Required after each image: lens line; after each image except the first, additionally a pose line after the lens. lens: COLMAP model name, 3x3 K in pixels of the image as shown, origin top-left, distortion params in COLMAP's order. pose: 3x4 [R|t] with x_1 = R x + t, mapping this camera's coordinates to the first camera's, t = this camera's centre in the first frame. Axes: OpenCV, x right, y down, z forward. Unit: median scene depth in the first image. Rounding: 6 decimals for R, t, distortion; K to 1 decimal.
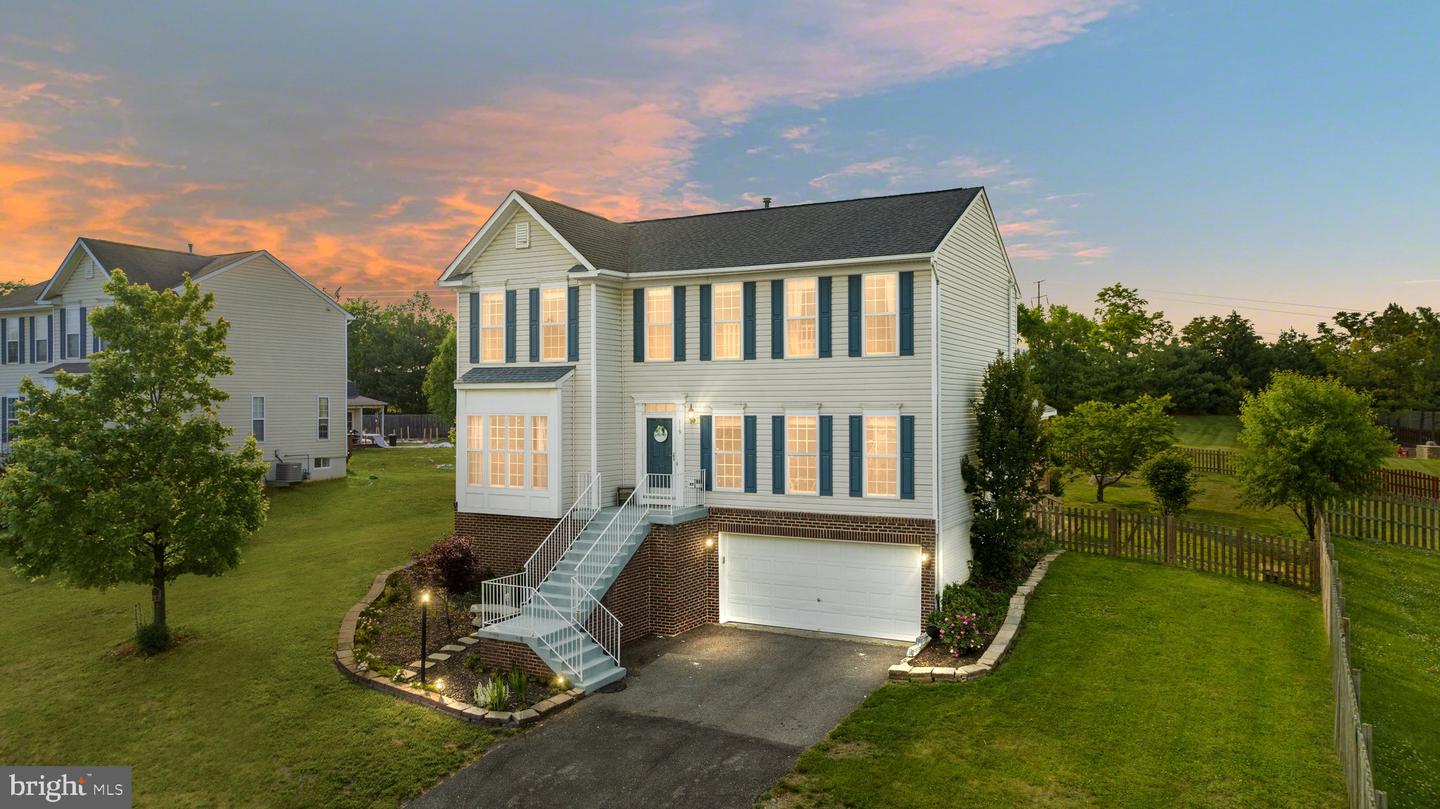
lens RADIAL K [[1006.5, 0, 716.5], [0, 1006.5, 403.8], [0, 0, 1]] dist [-0.005929, 0.003050]
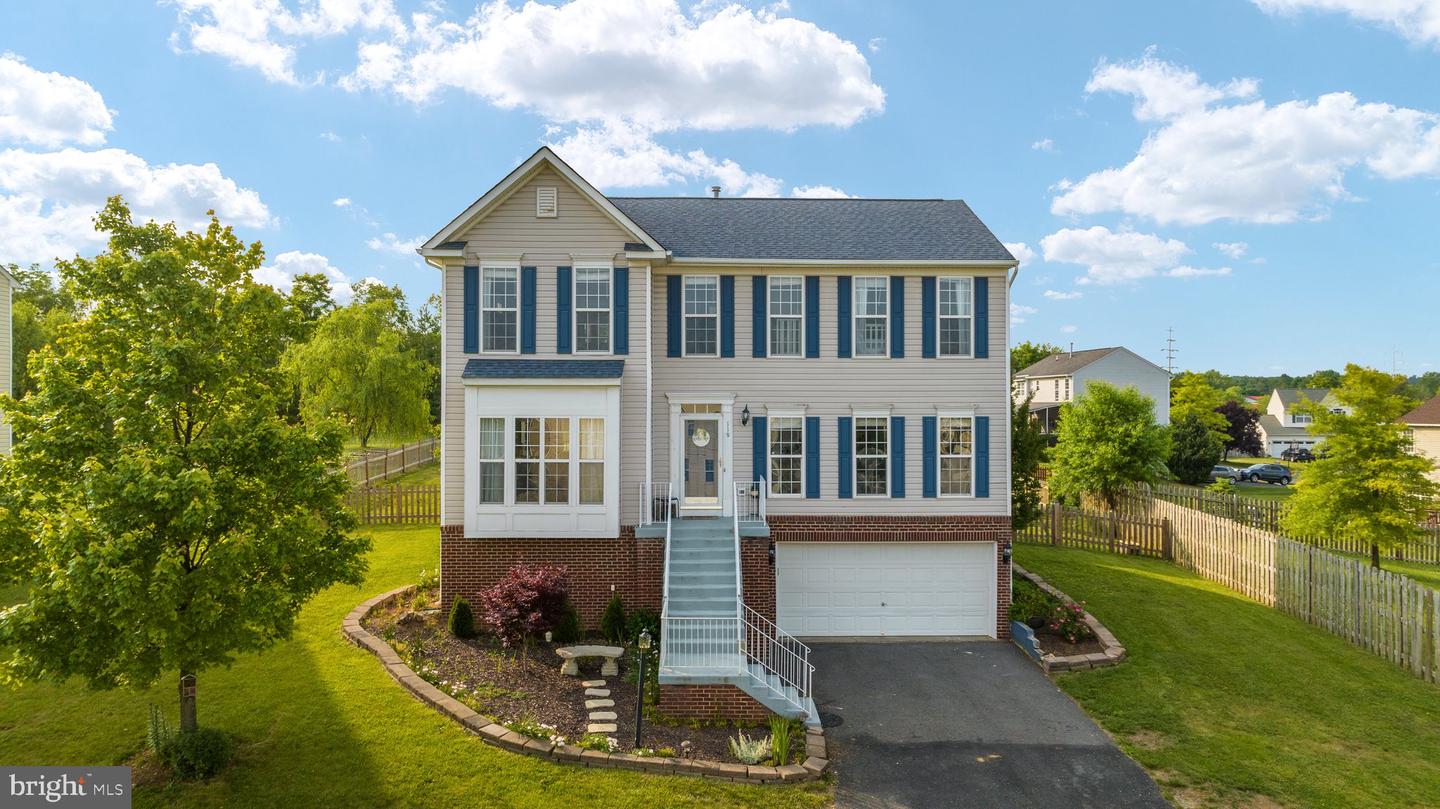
lens RADIAL K [[1014.1, 0, 722.7], [0, 1014.1, 405.5], [0, 0, 1]] dist [-0.006277, 0.001536]
pose [[0.870447, 0.002718, 0.492255, -0.534798], [-0.002261, 0.999996, -0.001523, 0.002559], [-0.492258, 0.000213, 0.870449, 0.219404]]
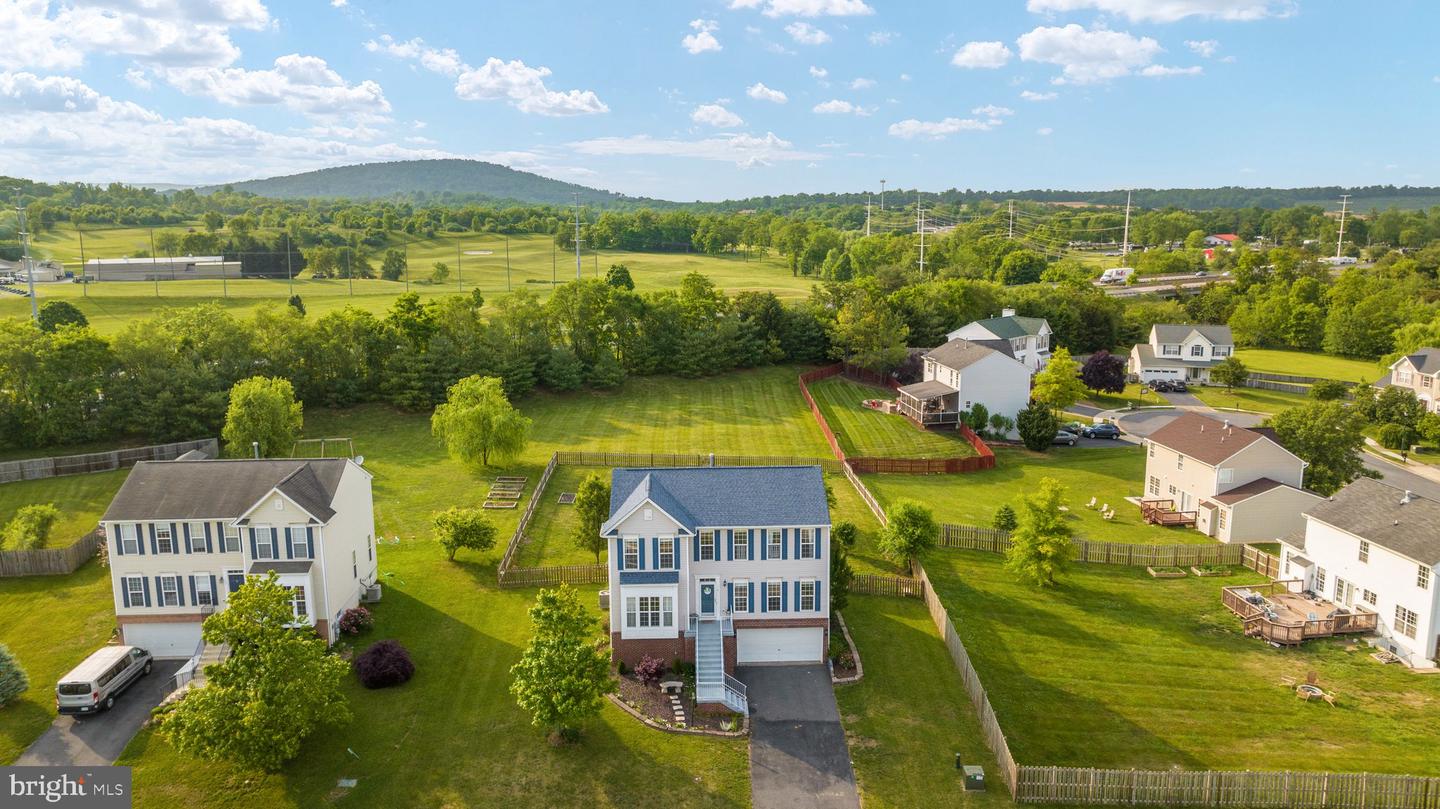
lens RADIAL K [[1006.5, 0, 716.5], [0, 1006.5, 403.8], [0, 0, 1]] dist [-0.005929, 0.003050]
pose [[0.868000, -0.096679, 0.487062, -1.230543], [0.007928, 0.983437, 0.181079, -0.888511], [-0.496501, -0.153315, 0.854389, -1.004038]]
